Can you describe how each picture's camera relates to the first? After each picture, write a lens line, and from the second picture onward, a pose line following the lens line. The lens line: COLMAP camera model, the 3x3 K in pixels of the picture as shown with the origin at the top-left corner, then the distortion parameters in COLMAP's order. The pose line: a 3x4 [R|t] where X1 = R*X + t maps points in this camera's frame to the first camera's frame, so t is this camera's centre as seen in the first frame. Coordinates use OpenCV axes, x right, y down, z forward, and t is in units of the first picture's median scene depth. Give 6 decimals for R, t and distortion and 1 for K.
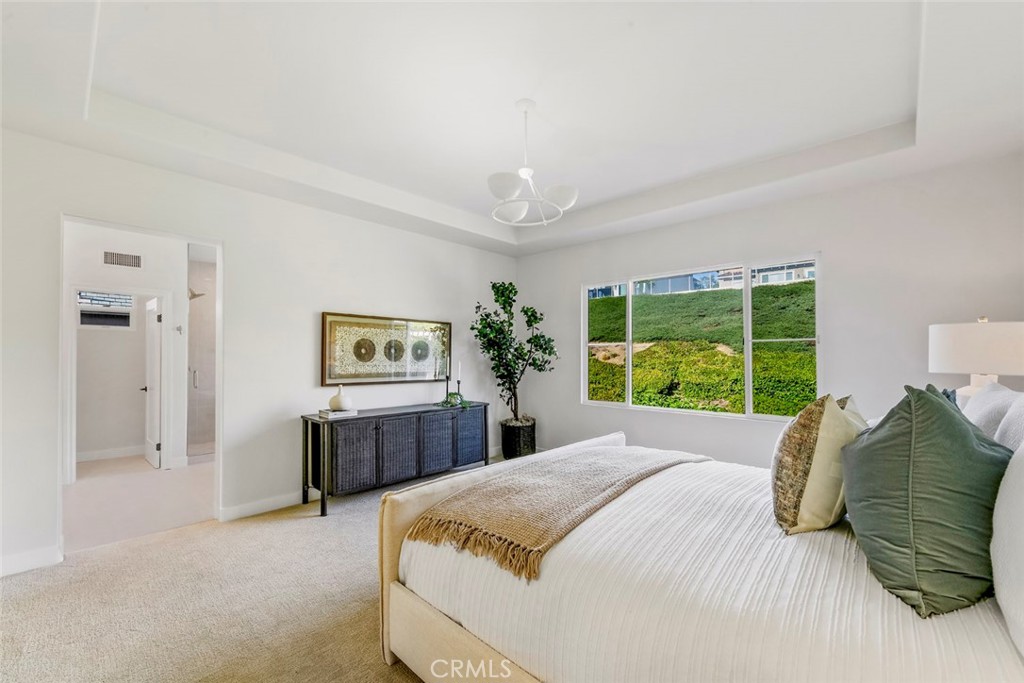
lens RADIAL K [[407.1, 0, 507.3], [0, 407.1, 343.3], [0, 0, 1]] dist [-0.000376, 0.000033]
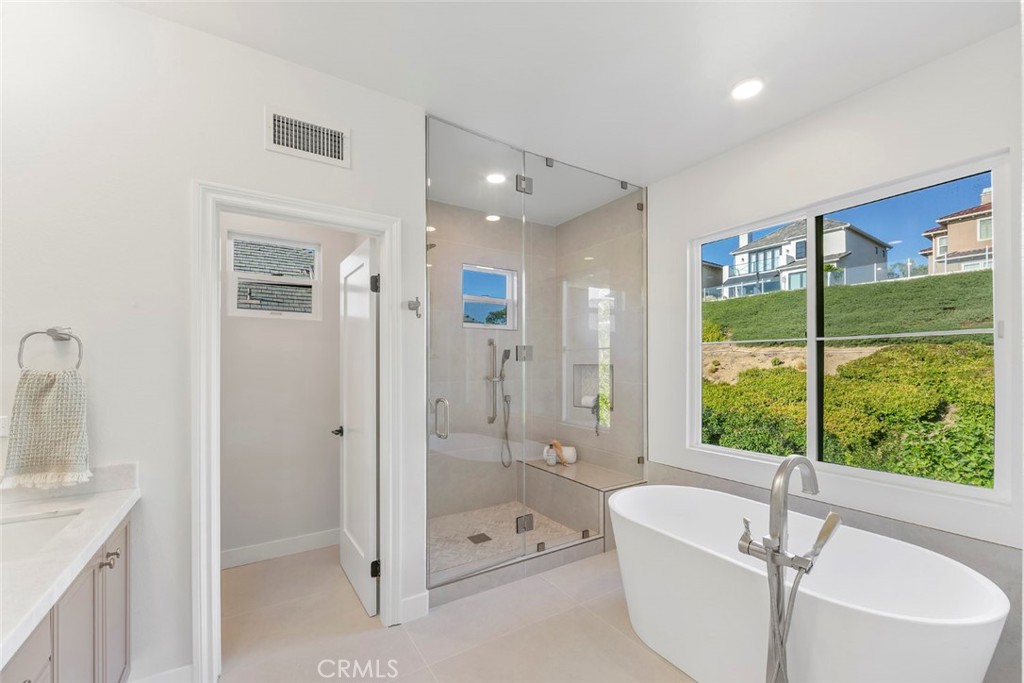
lens RADIAL K [[423.7, 0, 511.9], [0, 423.7, 350.3], [0, 0, 1]] dist [-0.000896, -0.000061]
pose [[0.964983, -0.002946, -0.262296, -0.113871], [0.003718, 0.999990, 0.002447, 0.002487], [0.262286, -0.003337, 0.964984, 0.114354]]
